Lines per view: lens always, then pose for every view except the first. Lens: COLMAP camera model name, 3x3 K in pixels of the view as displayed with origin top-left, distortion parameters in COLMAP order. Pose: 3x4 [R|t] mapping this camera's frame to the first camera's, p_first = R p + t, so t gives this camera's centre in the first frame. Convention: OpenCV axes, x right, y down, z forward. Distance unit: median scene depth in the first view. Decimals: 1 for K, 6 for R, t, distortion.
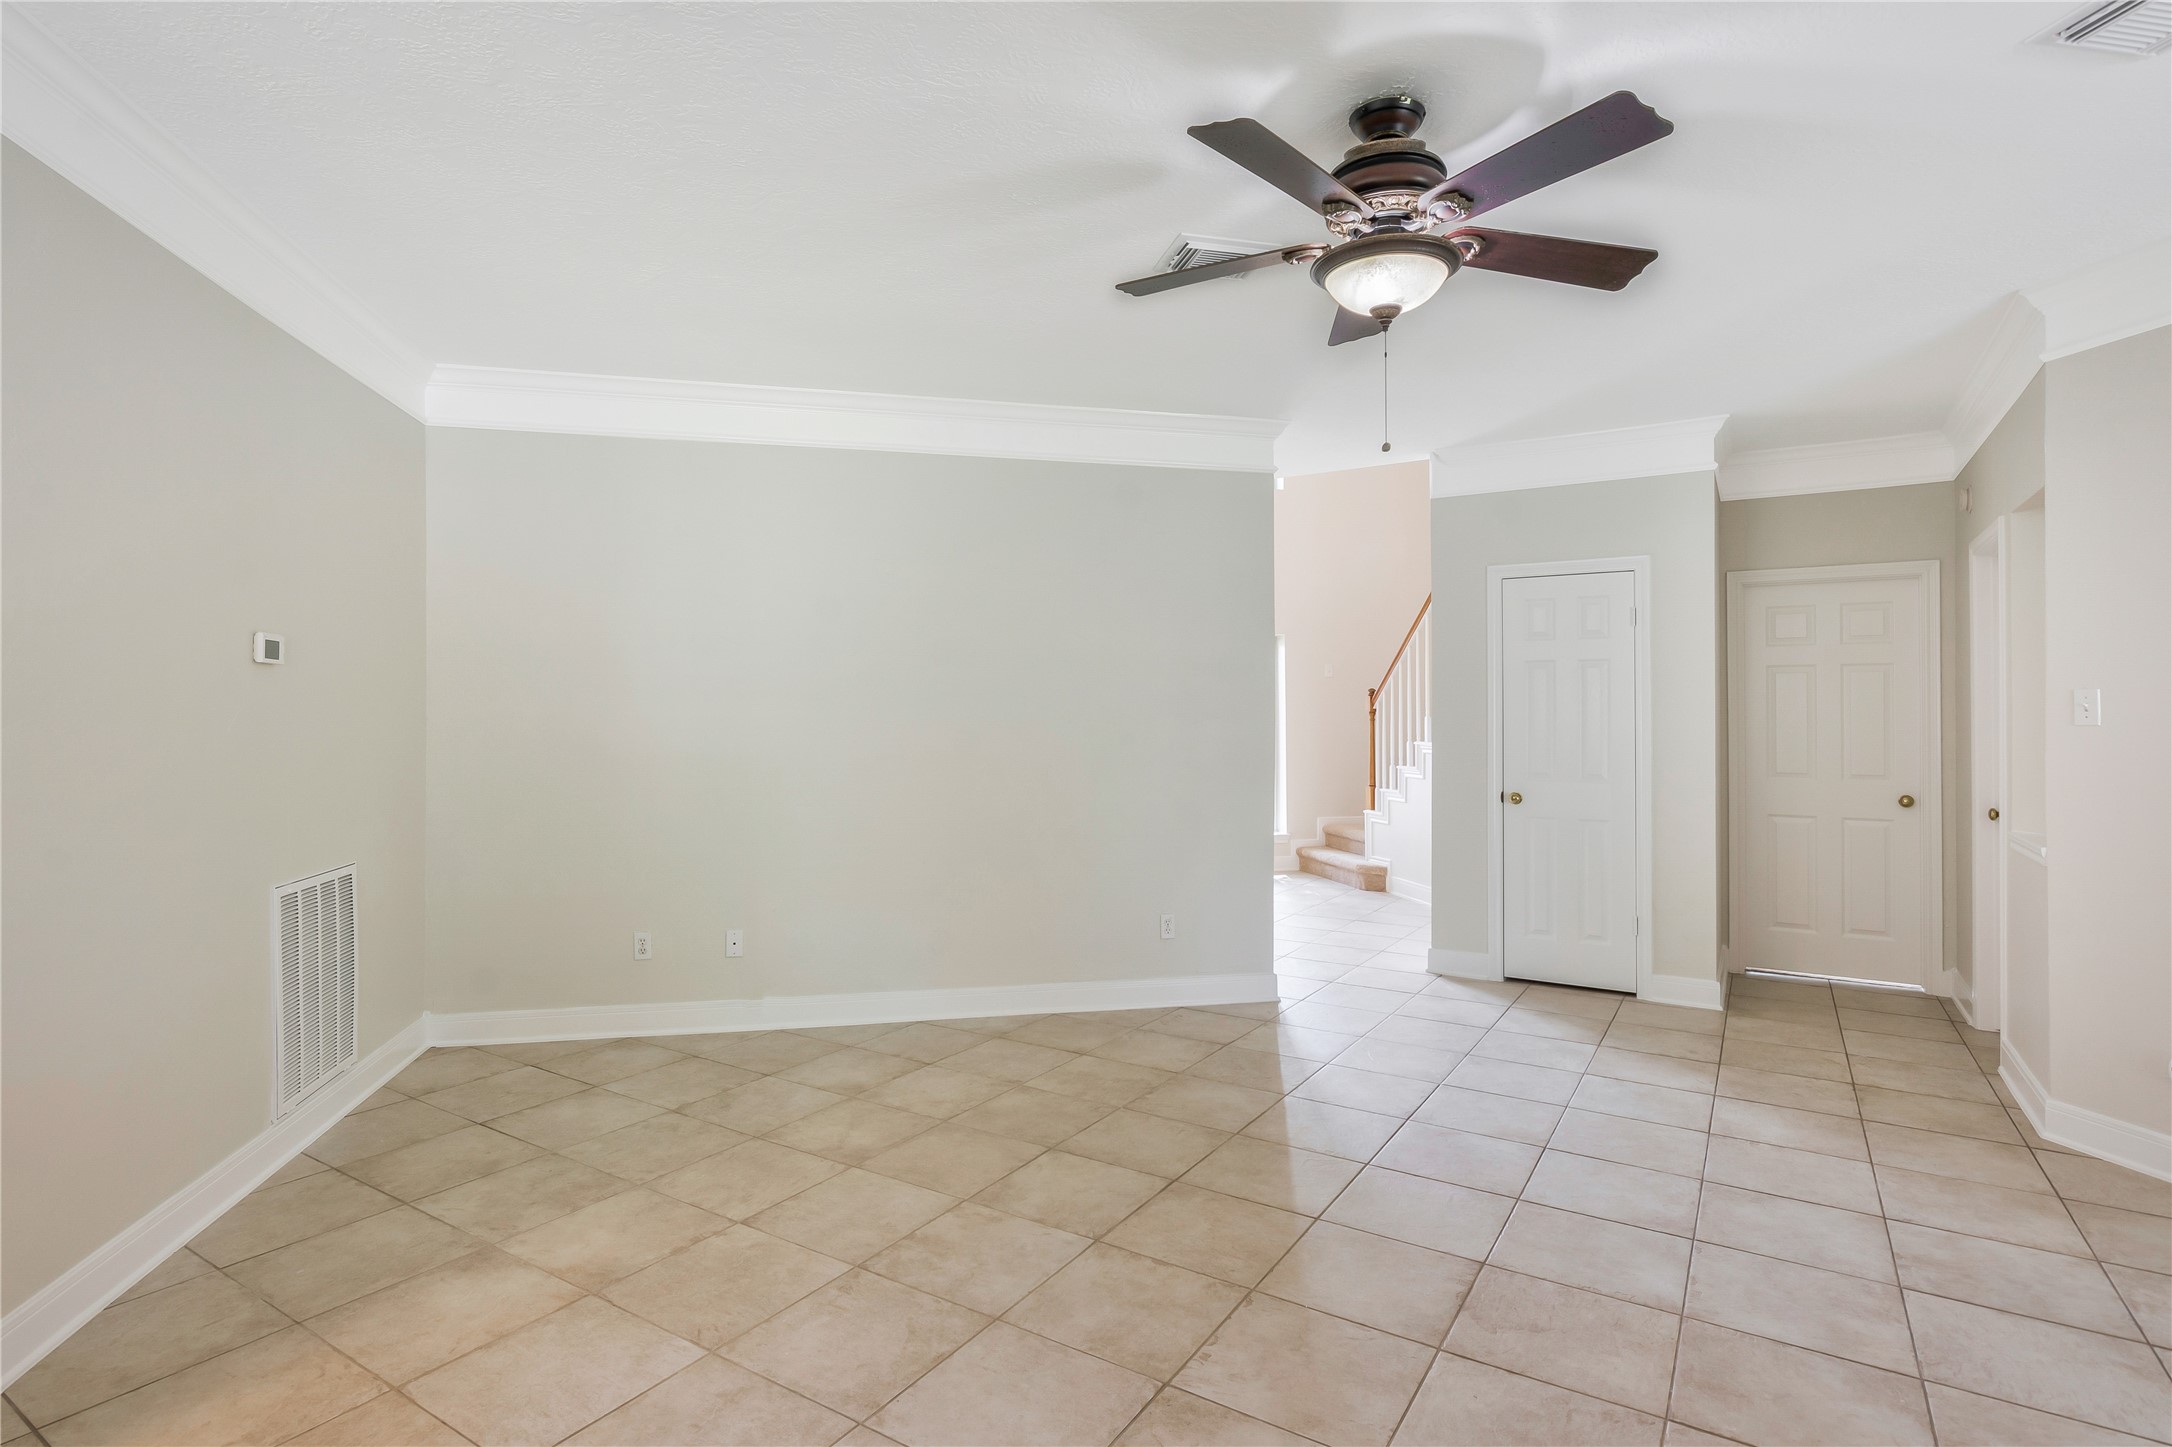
lens RADIAL K [[1088.3, 0, 1069.6], [0, 1088.3, 720.9], [0, 0, 1]] dist [-0.002857, 0.000059]
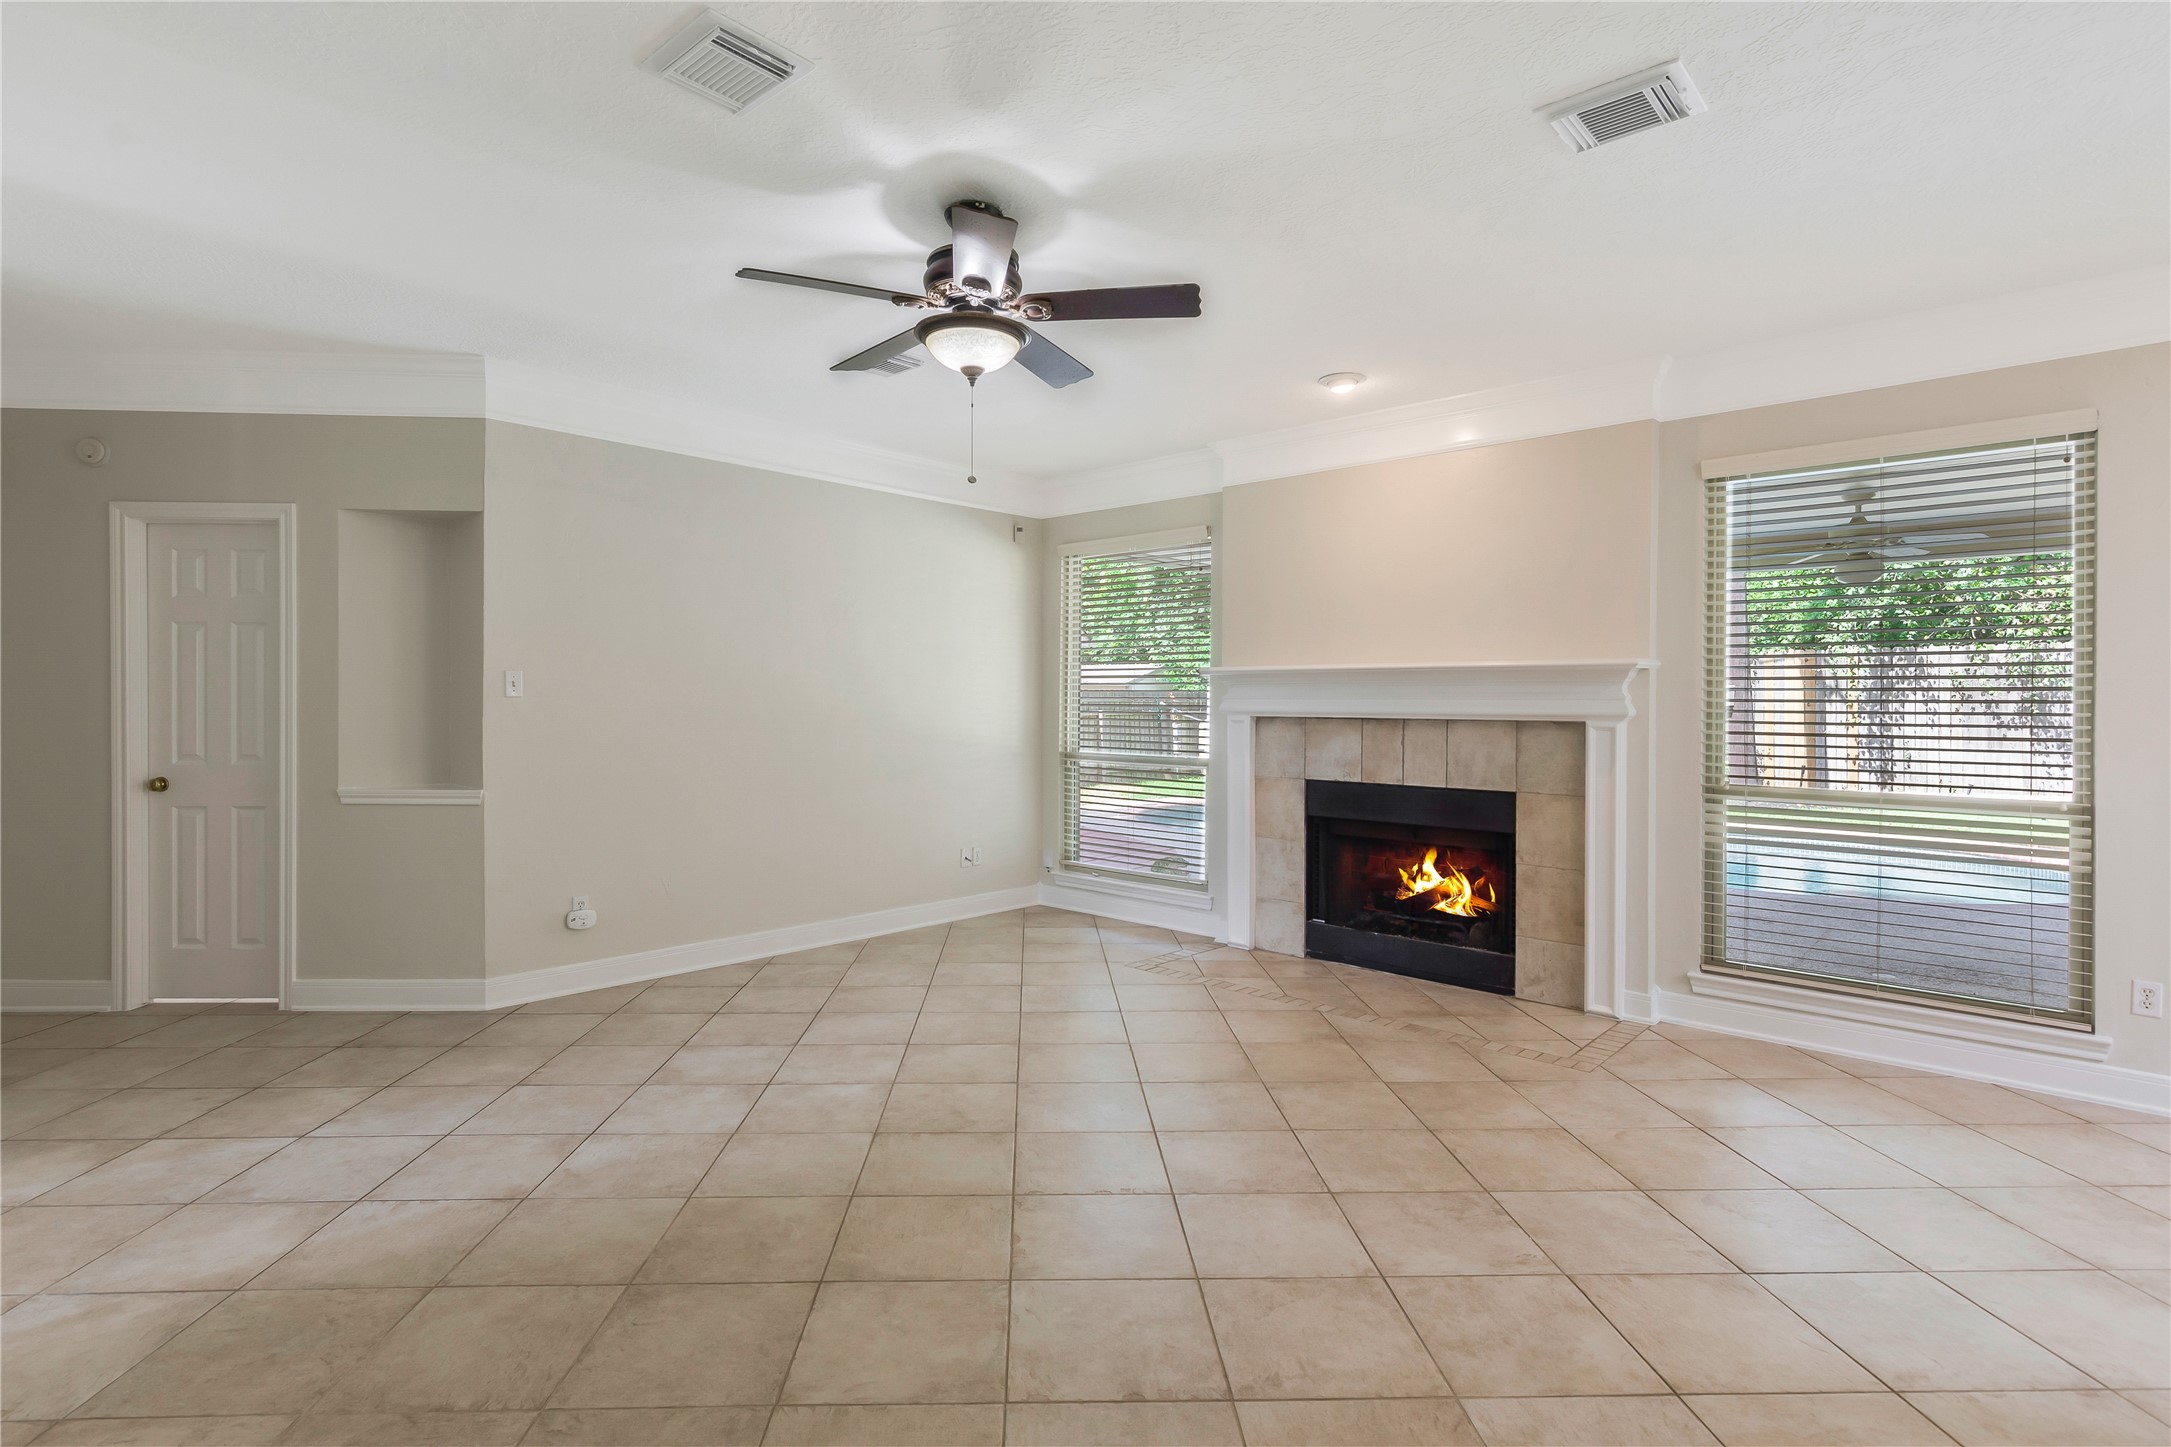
lens RADIAL K [[1087.8, 0, 1069.1], [0, 1087.8, 714.8], [0, 0, 1]] dist [-0.002857, 0.000059]
pose [[-0.578508, -0.014170, 0.815554, -0.813654], [-0.005580, 0.999894, 0.013414, 0.005419], [-0.815658, 0.003209, -0.578526, 1.666590]]
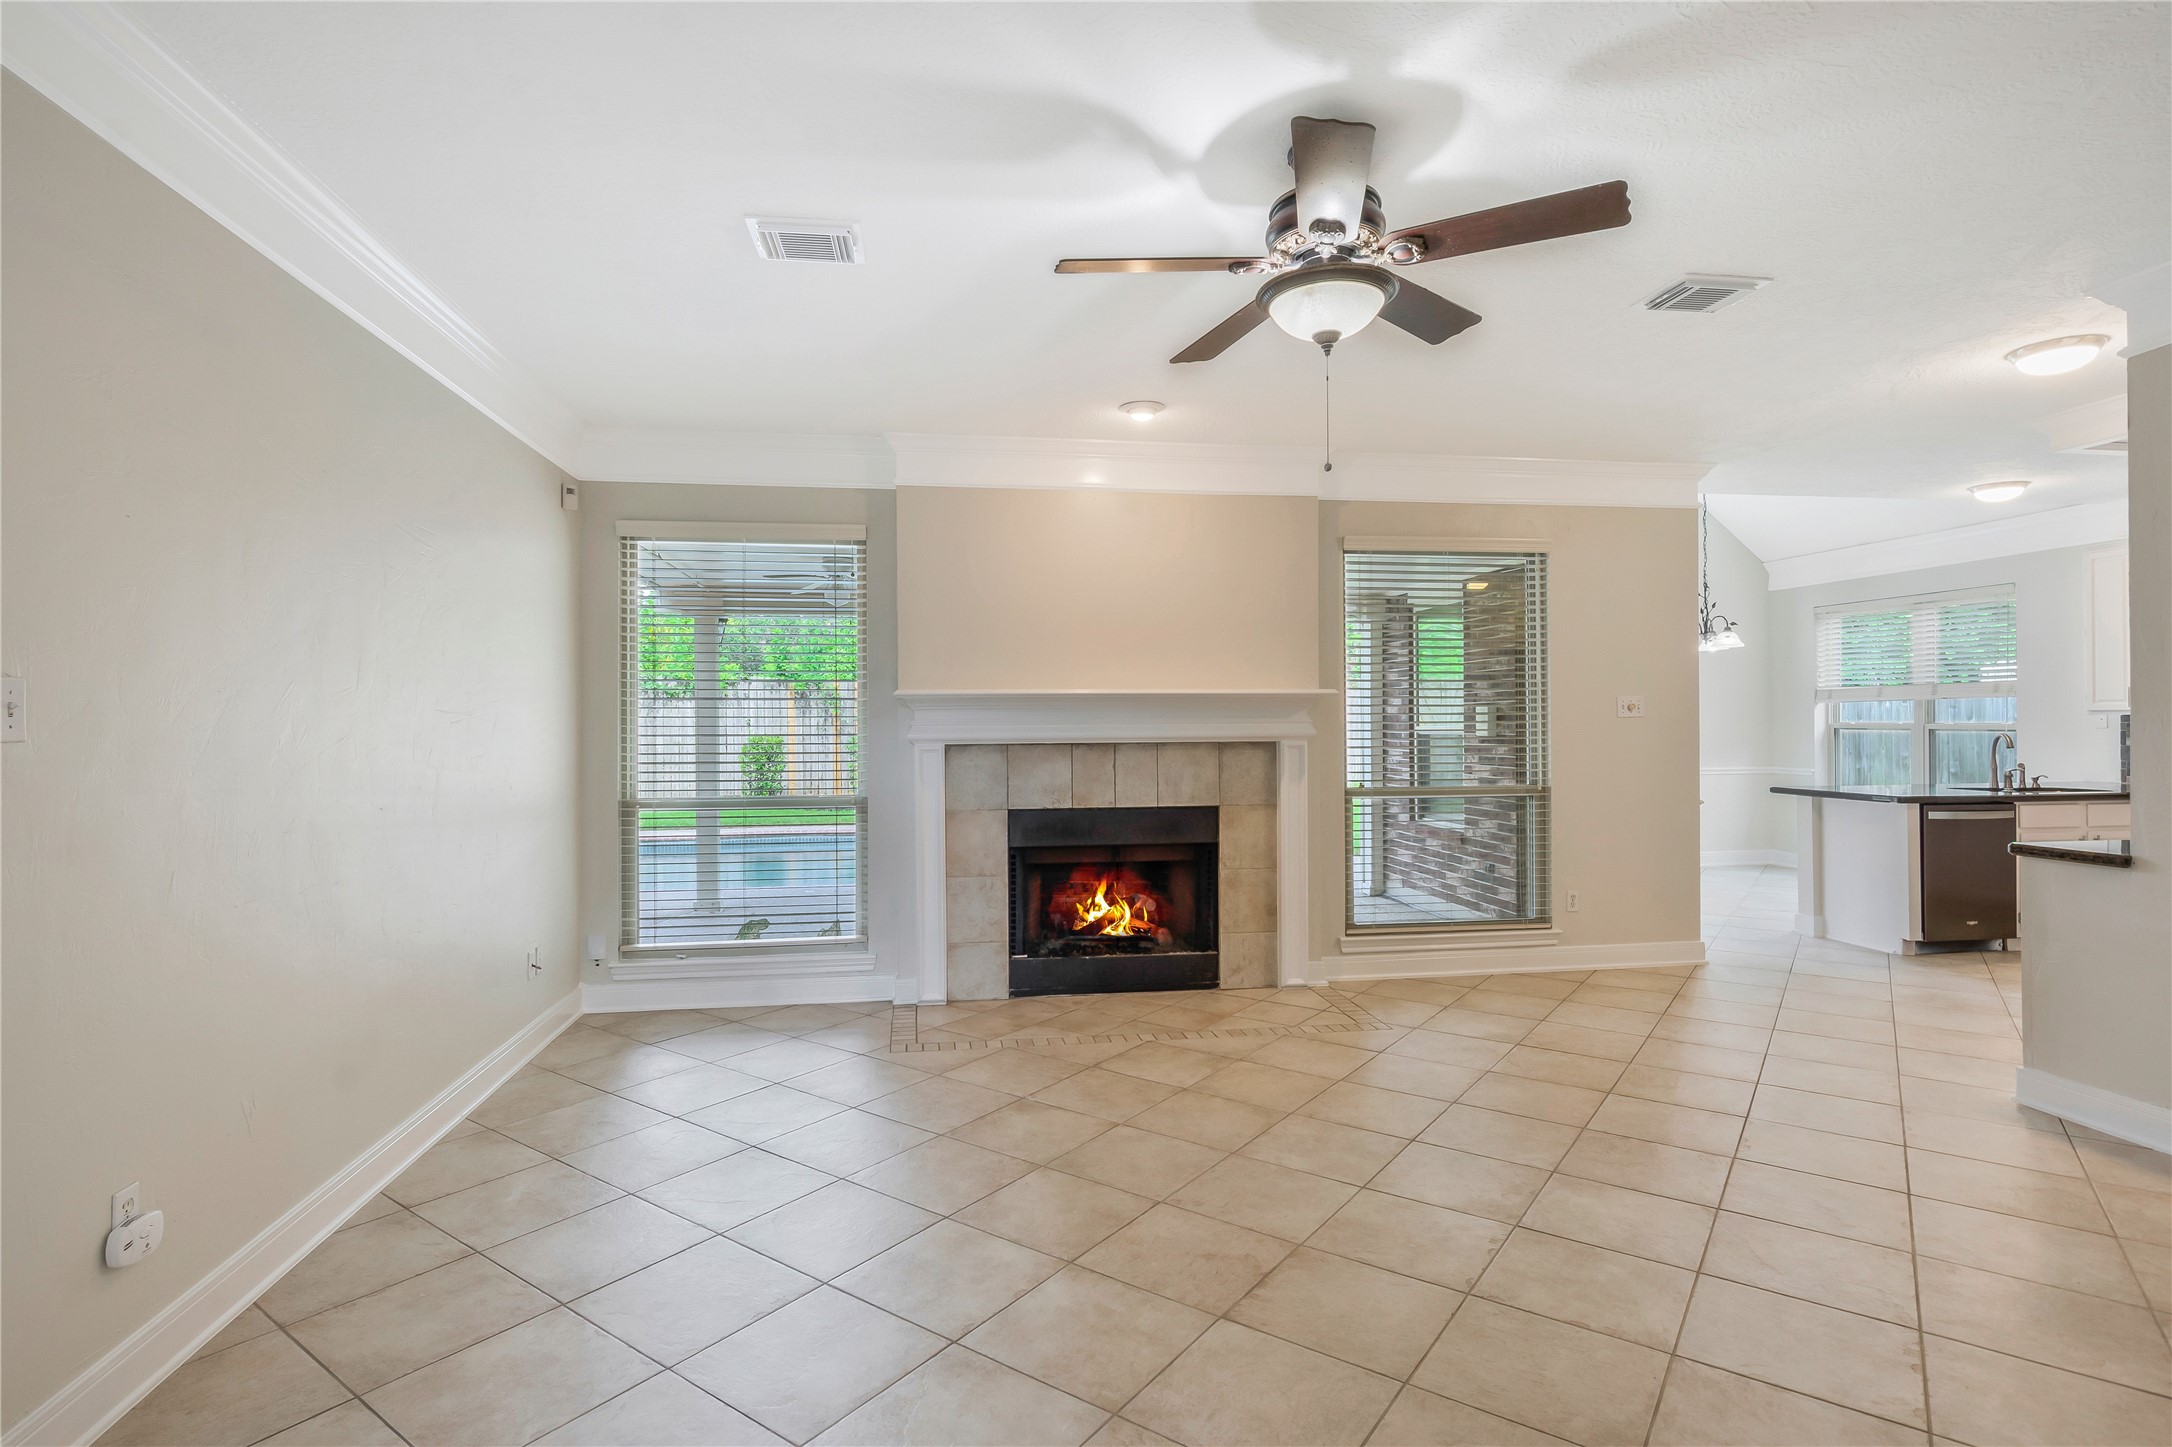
lens RADIAL K [[1088.3, 0, 1088.0], [0, 1088.3, 719.0], [0, 0, 1]] dist [-0.002857, 0.000059]
pose [[-0.999139, 0.005043, 0.041183, 0.492141], [0.004989, 0.999987, -0.001394, -0.007405], [-0.041190, -0.001187, -0.999151, 2.089046]]
